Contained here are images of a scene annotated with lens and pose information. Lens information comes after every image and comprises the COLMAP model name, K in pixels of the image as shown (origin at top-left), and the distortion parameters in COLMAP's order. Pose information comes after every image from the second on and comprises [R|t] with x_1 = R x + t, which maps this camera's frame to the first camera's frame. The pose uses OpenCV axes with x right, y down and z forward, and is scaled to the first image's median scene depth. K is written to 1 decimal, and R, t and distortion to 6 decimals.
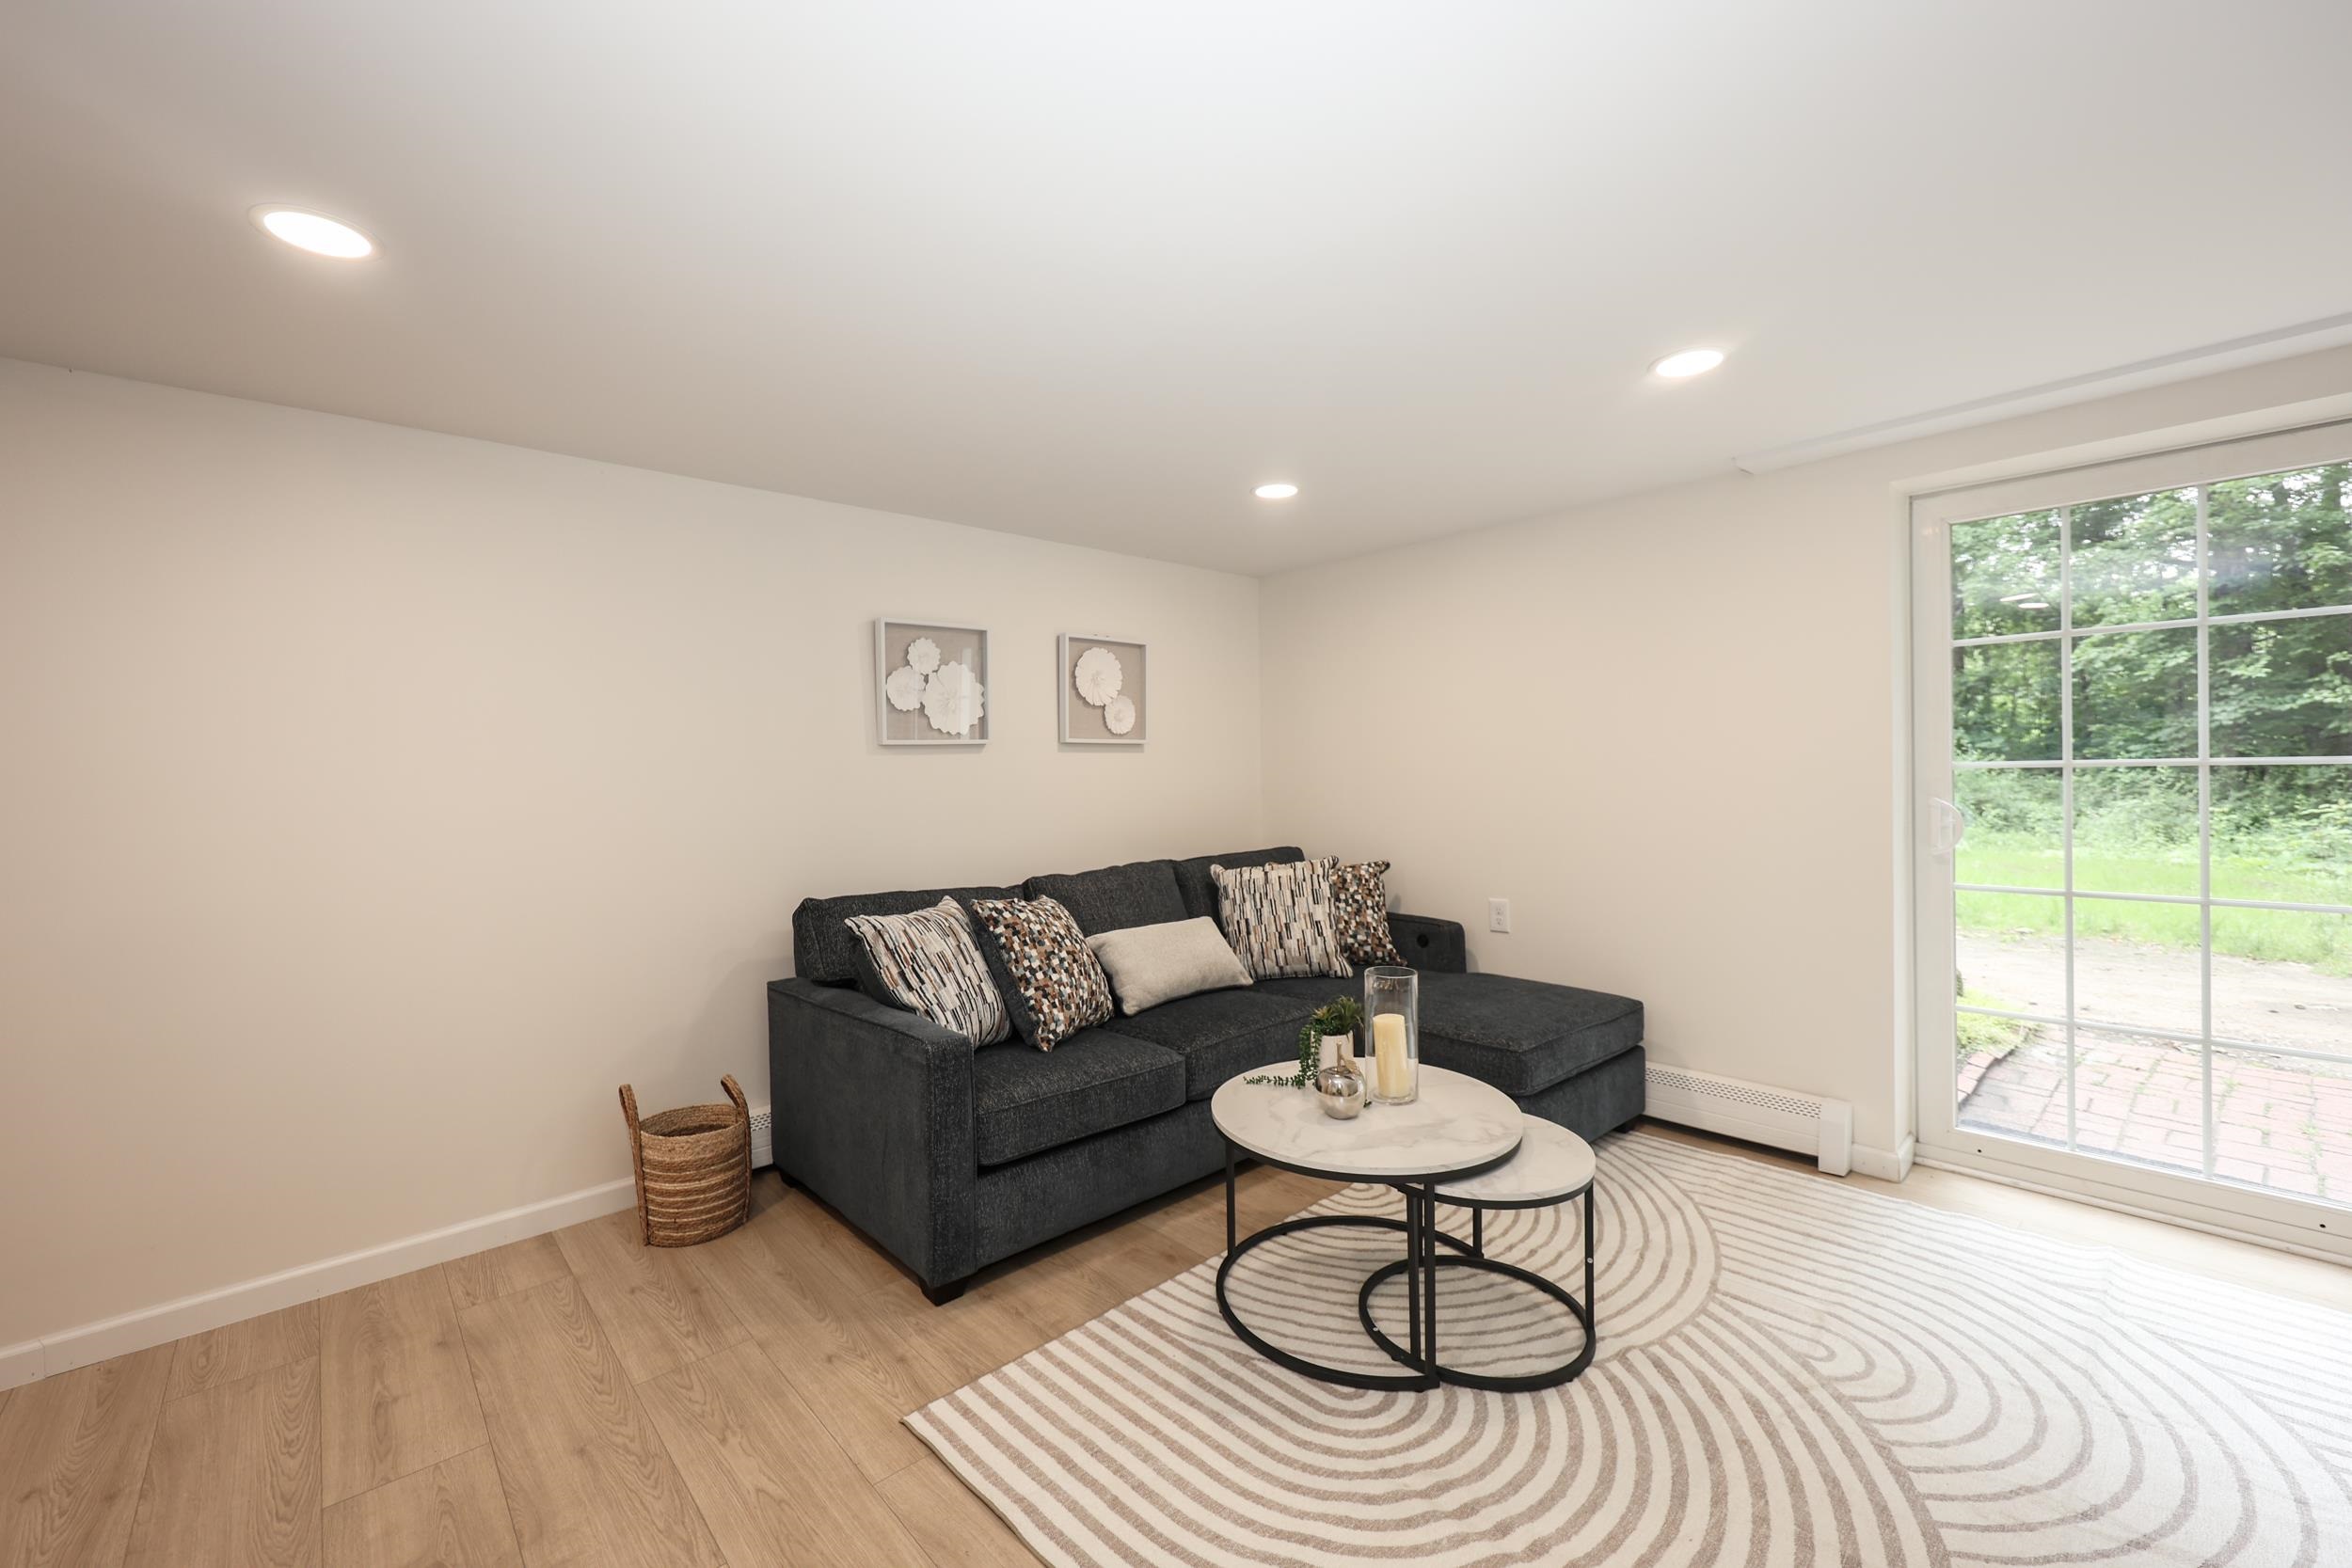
lens RADIAL K [[967.0, 0, 1180.2], [0, 967.0, 780.6], [0, 0, 1]] dist [-0.004642, -0.001081]
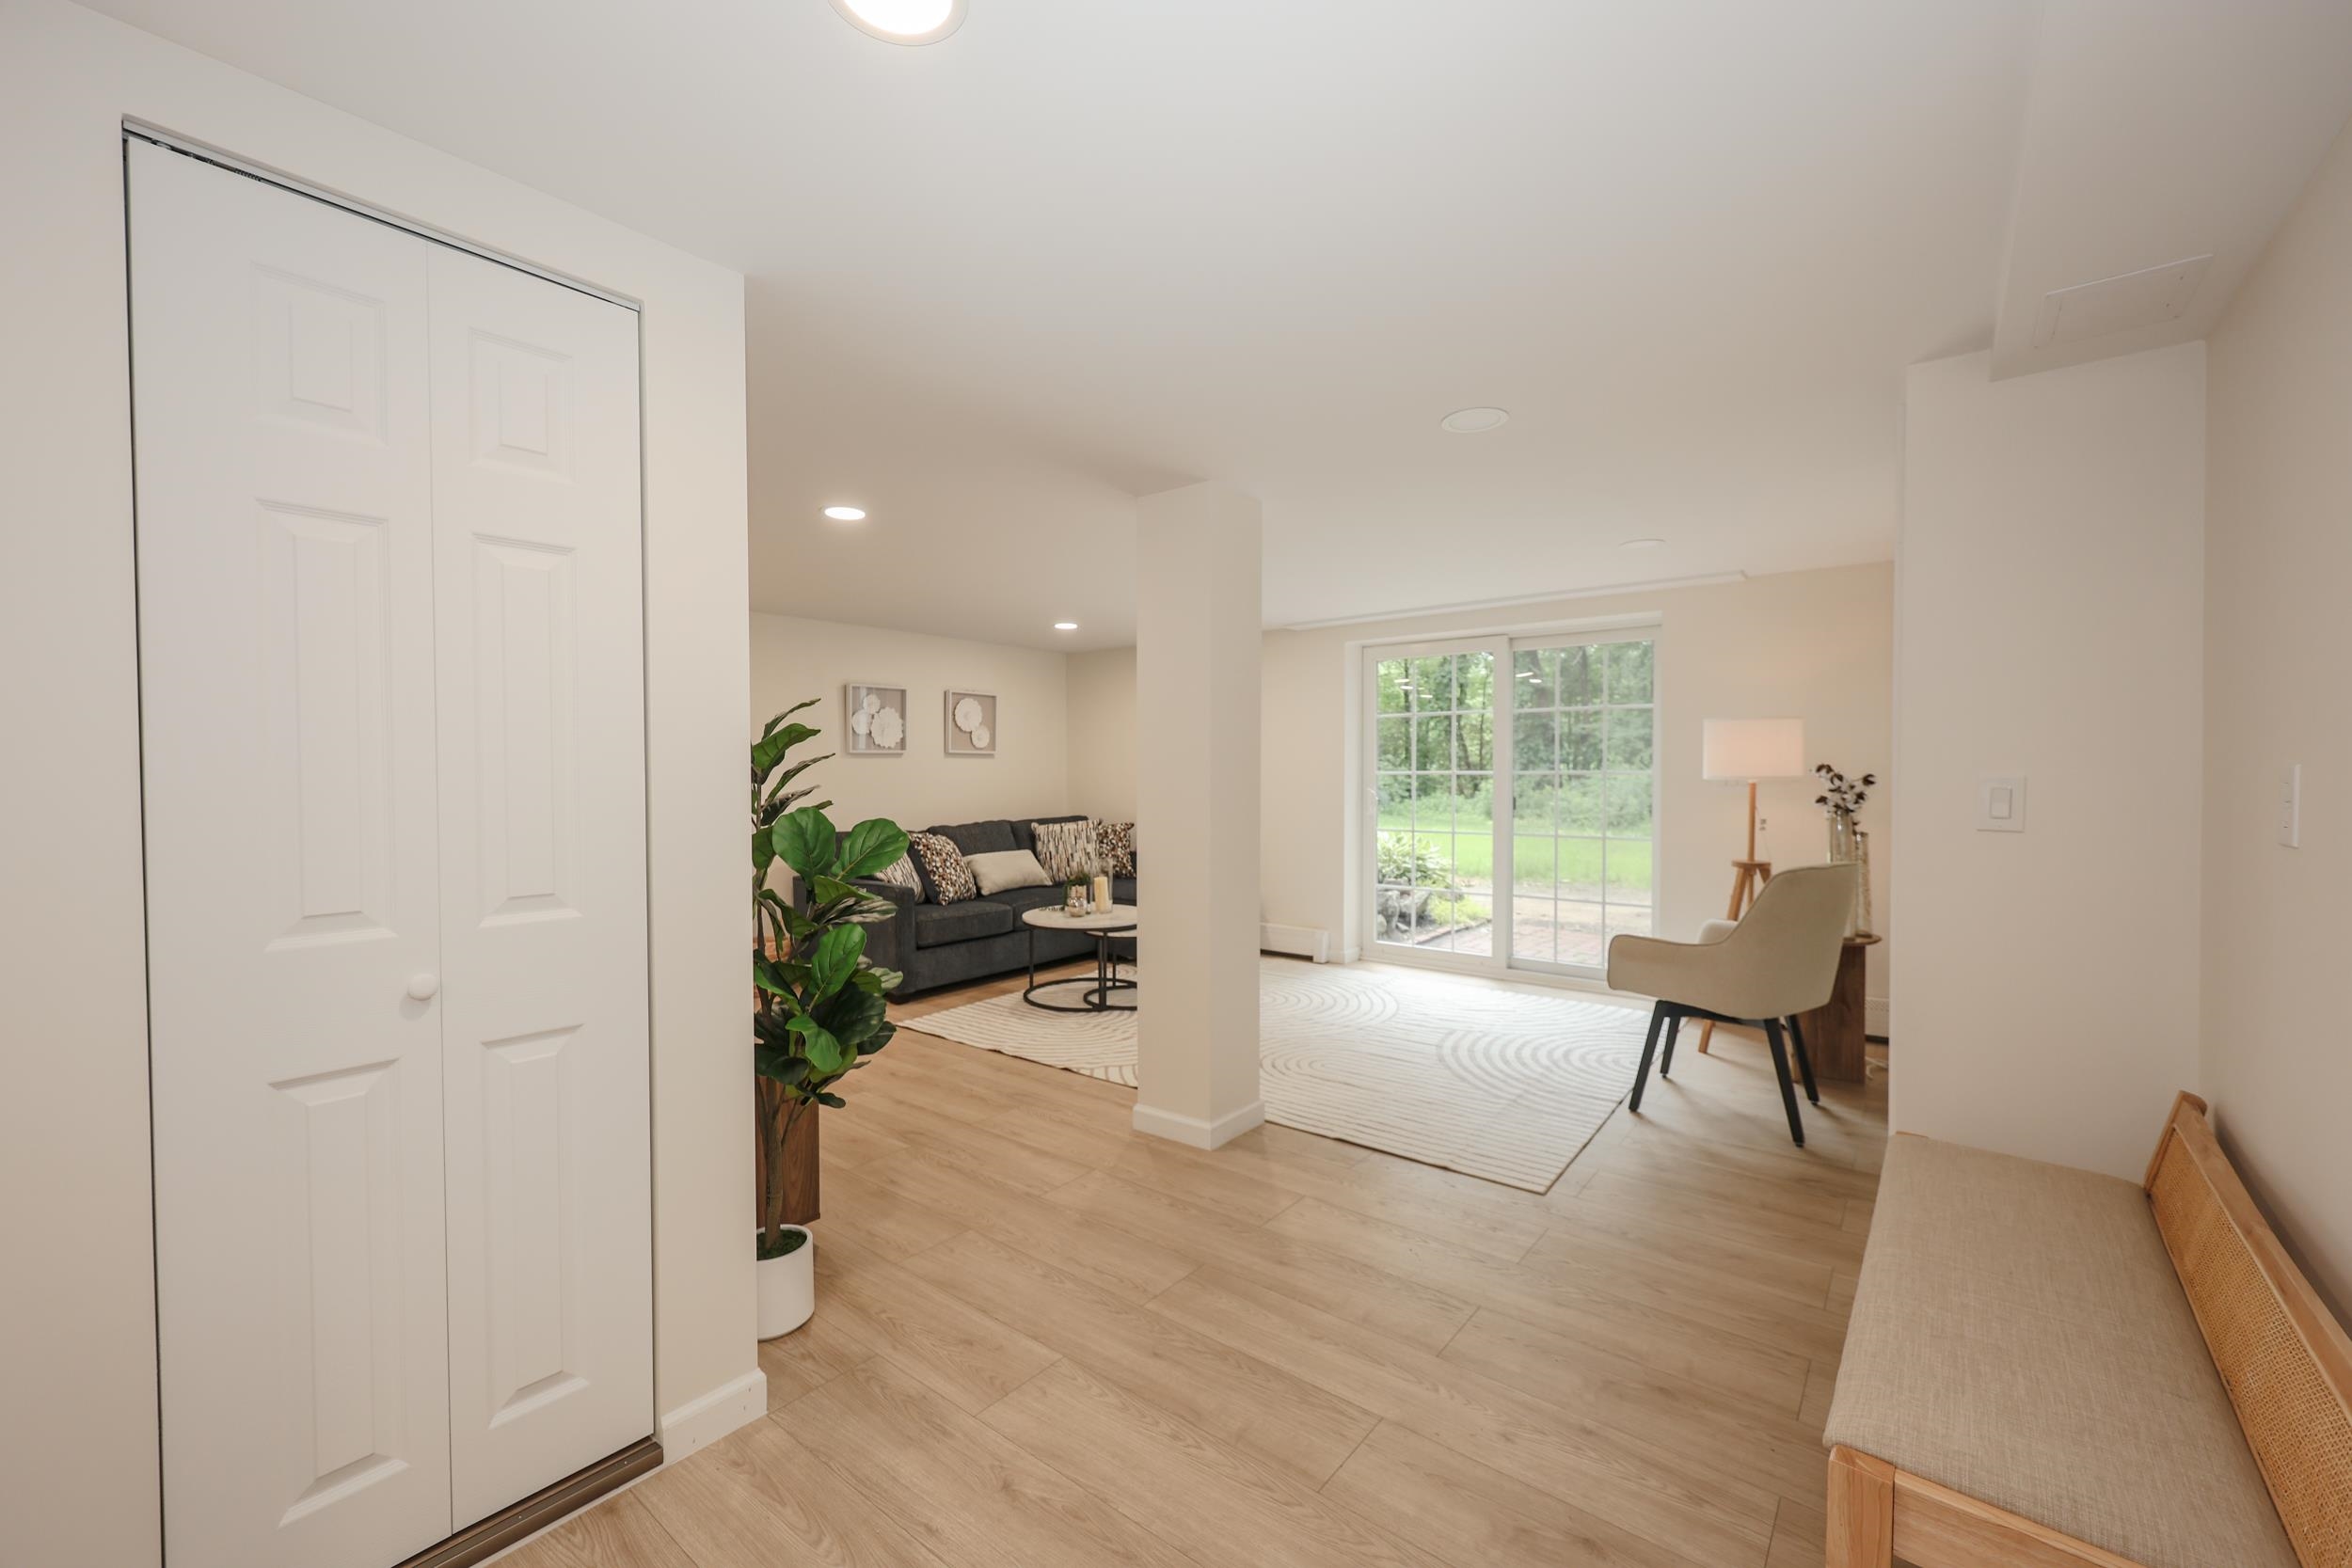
lens RADIAL K [[967.0, 0, 1170.8], [0, 967.0, 786.7], [0, 0, 1]] dist [-0.004642, -0.001081]
pose [[0.990003, 0.012204, 0.140520, 0.036595], [-0.013524, 0.999873, 0.008444, 0.002063], [-0.140399, -0.010260, 0.990042, -0.860382]]
